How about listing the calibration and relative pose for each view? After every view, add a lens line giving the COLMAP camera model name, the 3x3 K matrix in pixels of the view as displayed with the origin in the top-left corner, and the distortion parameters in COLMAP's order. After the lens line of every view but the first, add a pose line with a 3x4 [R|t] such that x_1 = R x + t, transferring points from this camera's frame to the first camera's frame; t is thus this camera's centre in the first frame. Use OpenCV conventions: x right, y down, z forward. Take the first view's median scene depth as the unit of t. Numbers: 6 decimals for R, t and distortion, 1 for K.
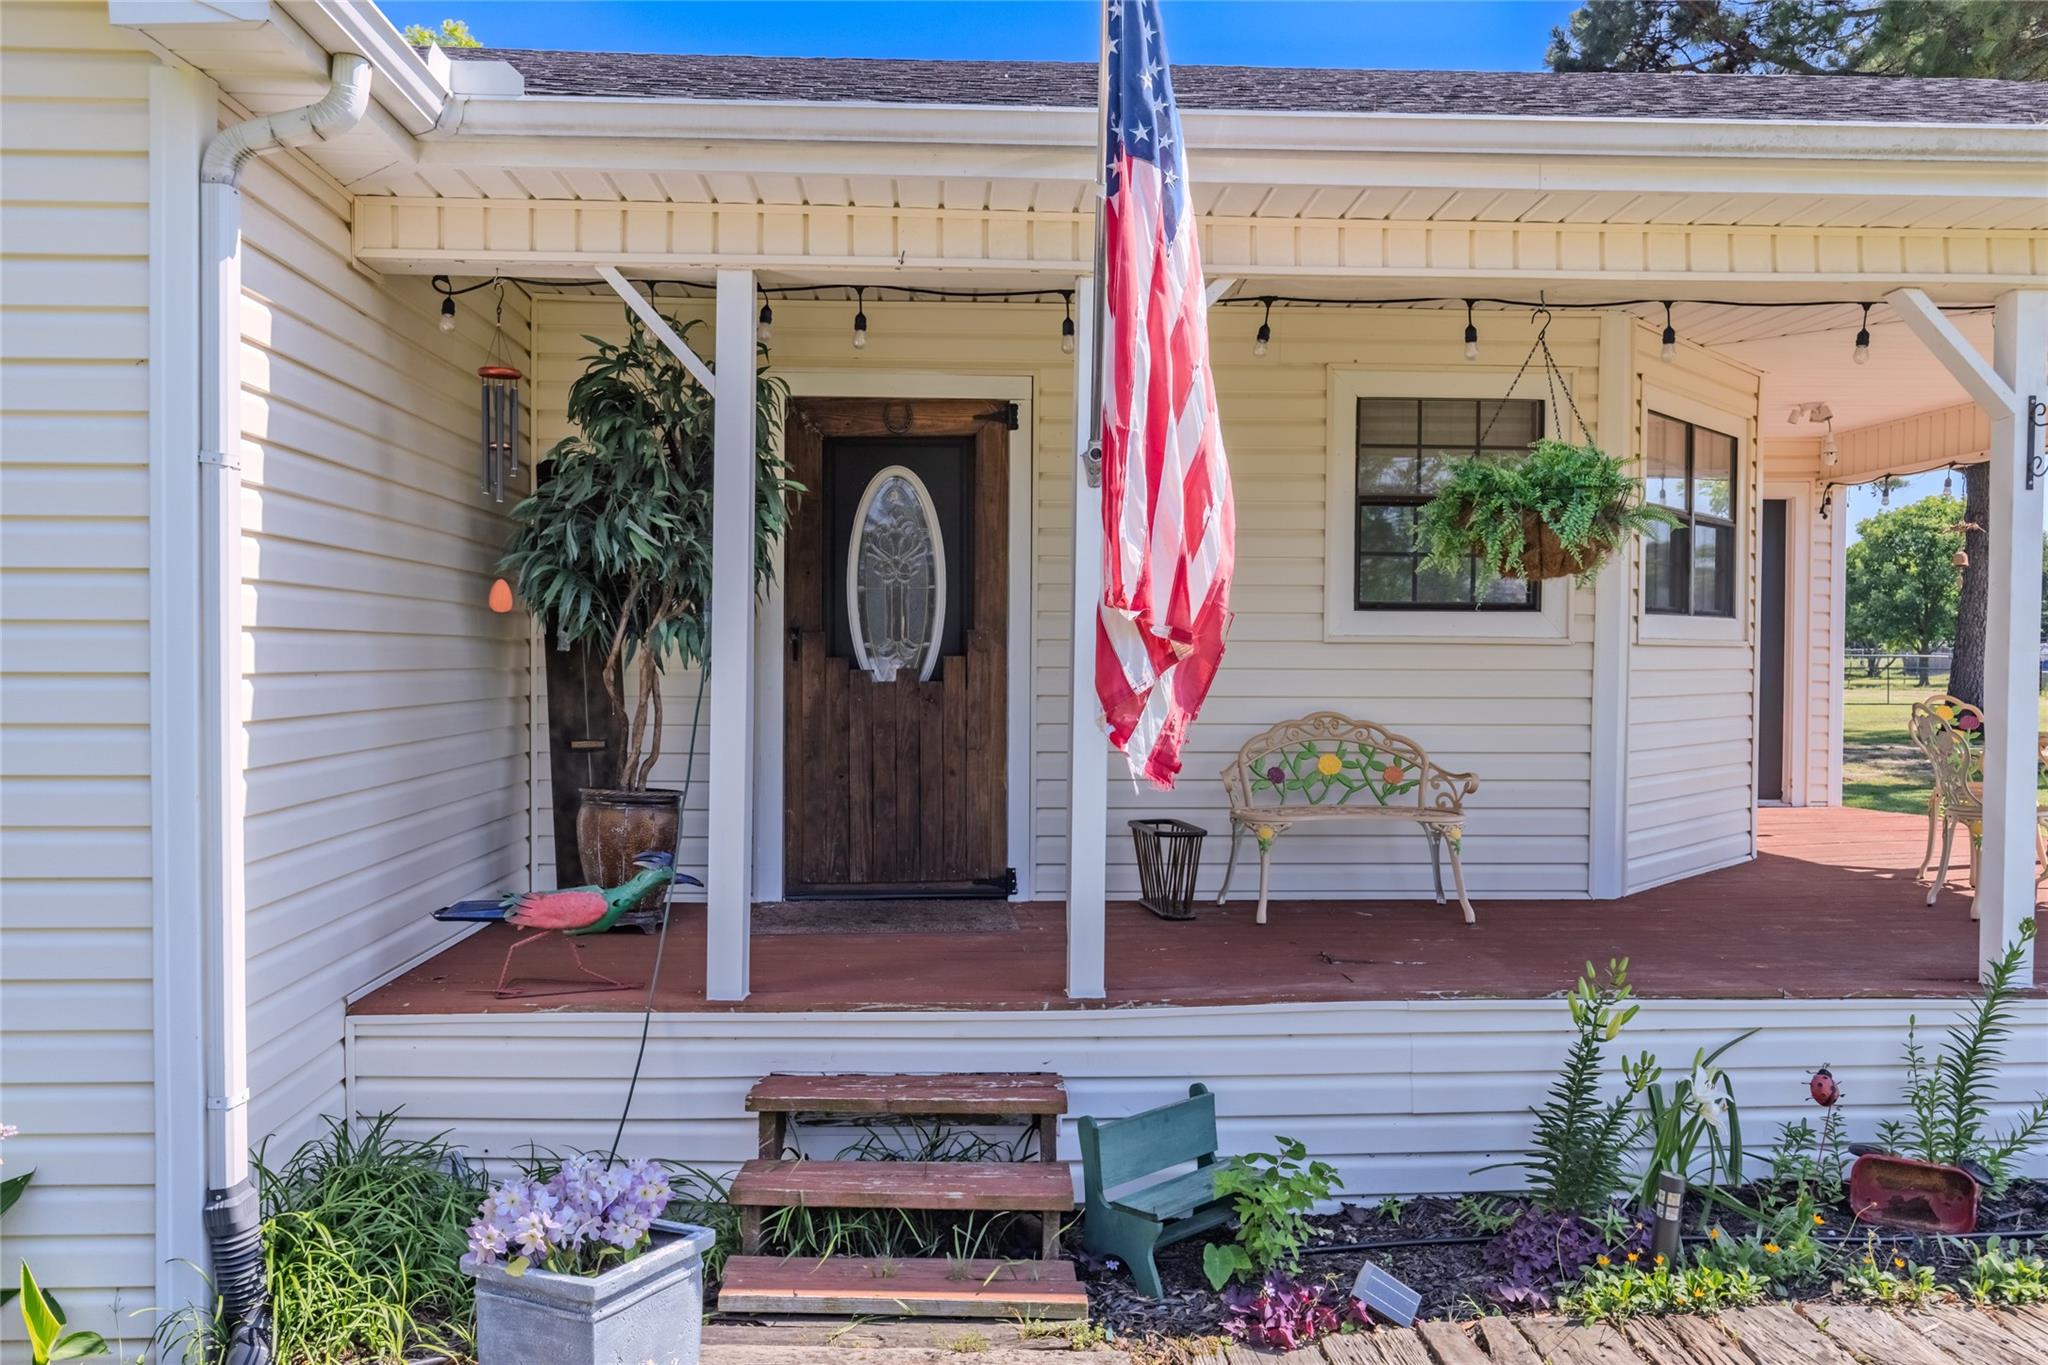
lens RADIAL K [[1615.7, 0, 1024.0], [0, 1615.7, 682.5], [0, 0, 1]] dist [-0.000165, -0.000067]
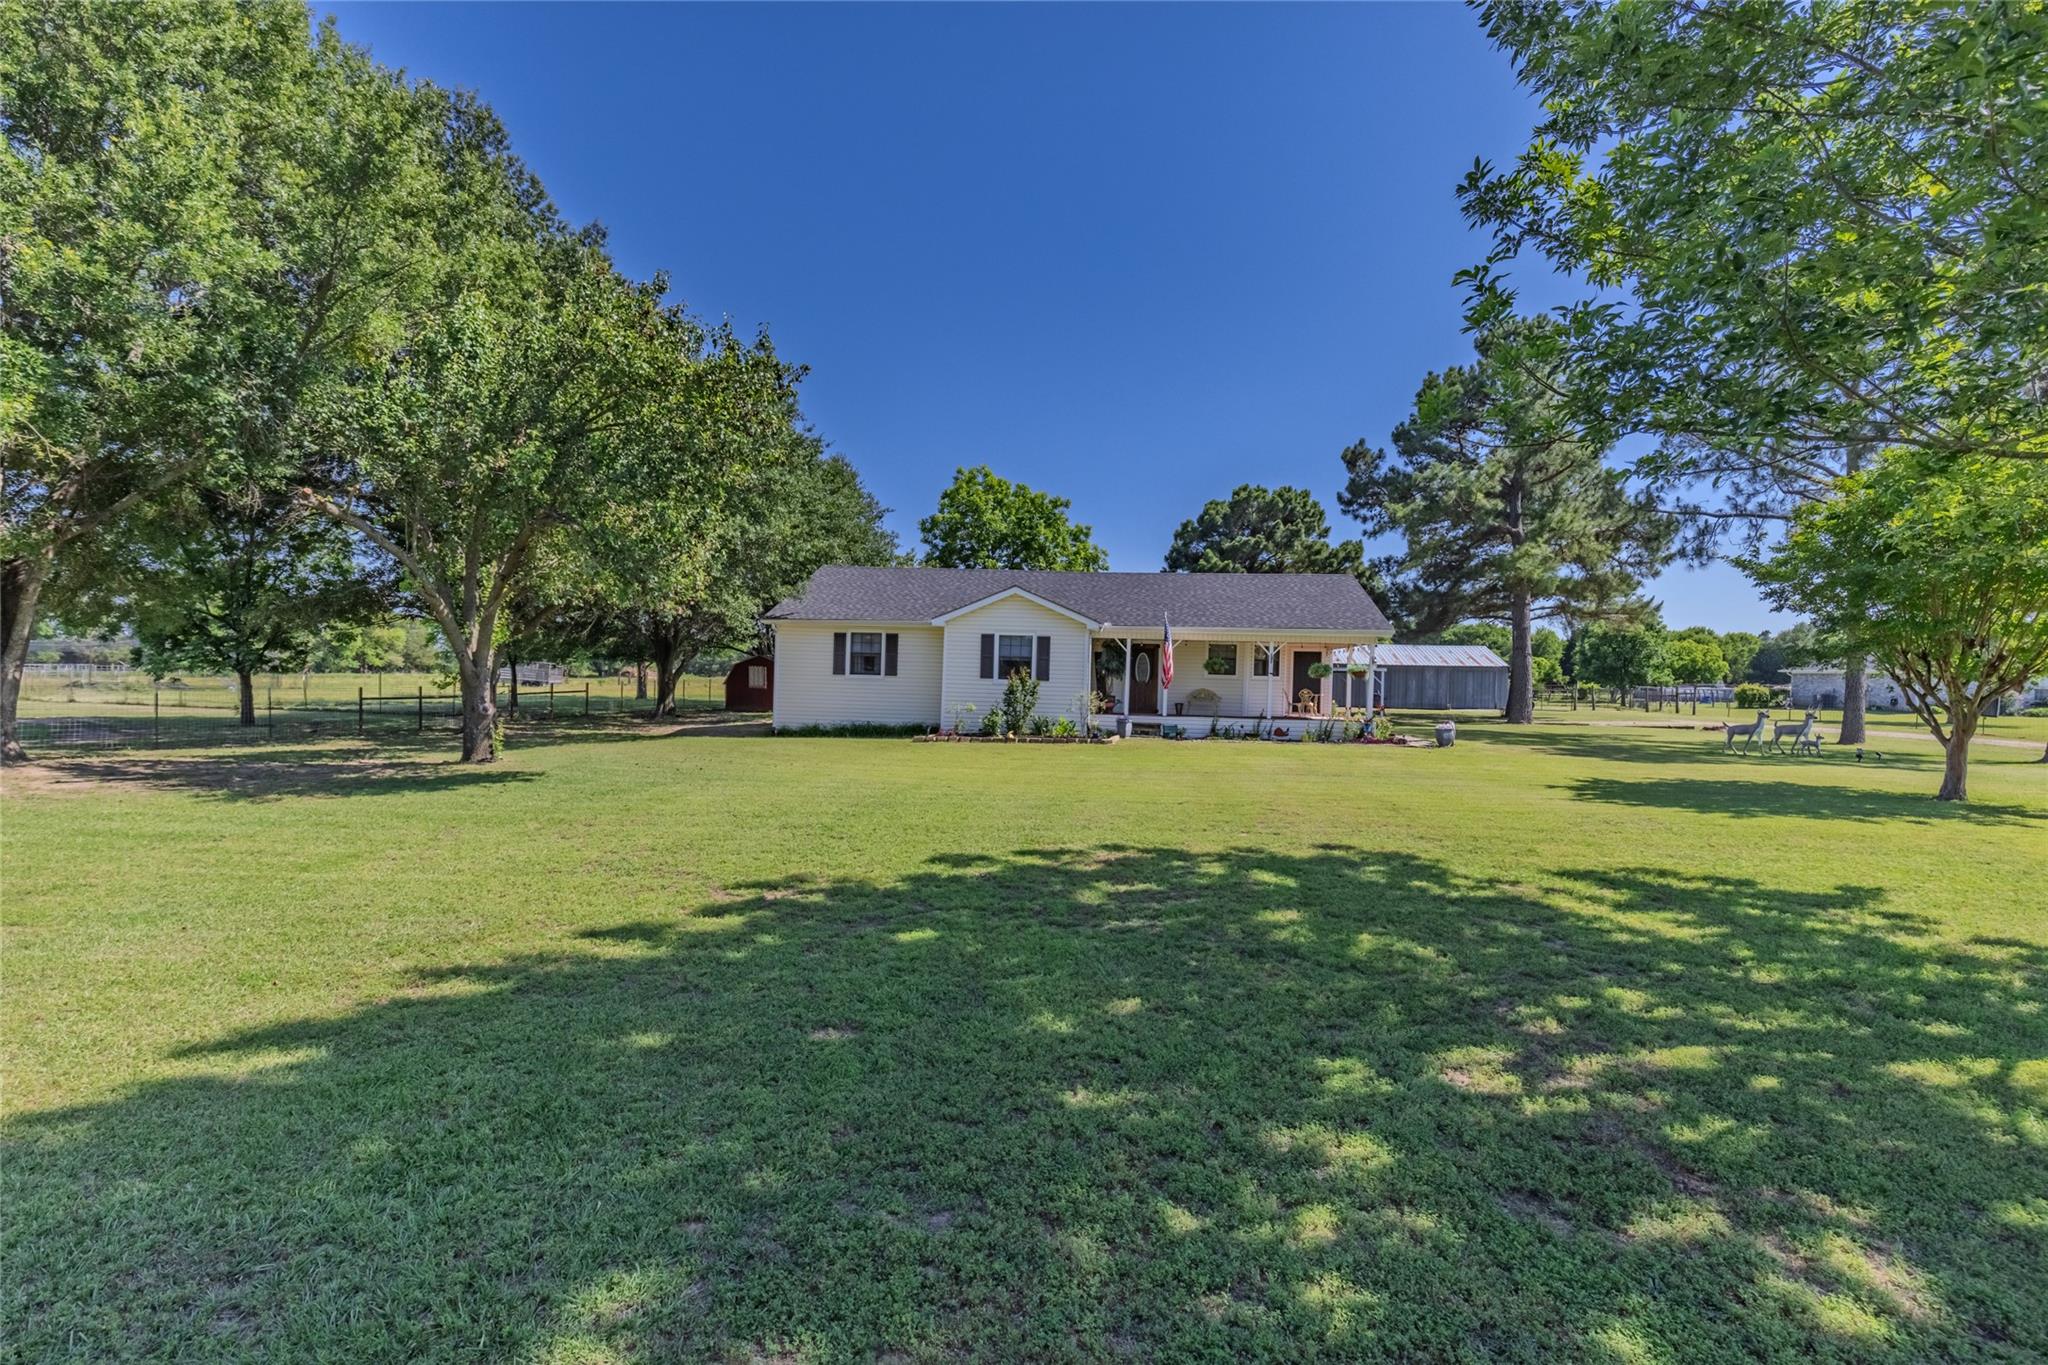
lens RADIAL K [[948.7, 0, 1015.0], [0, 948.7, 685.4], [0, 0, 1]] dist [0.002053, 0.000283]
pose [[0.987317, 0.022270, -0.157193, 0.035111], [-0.022847, 0.999737, -0.001867, 0.039053], [0.157111, 0.005435, 0.987566, -3.846481]]
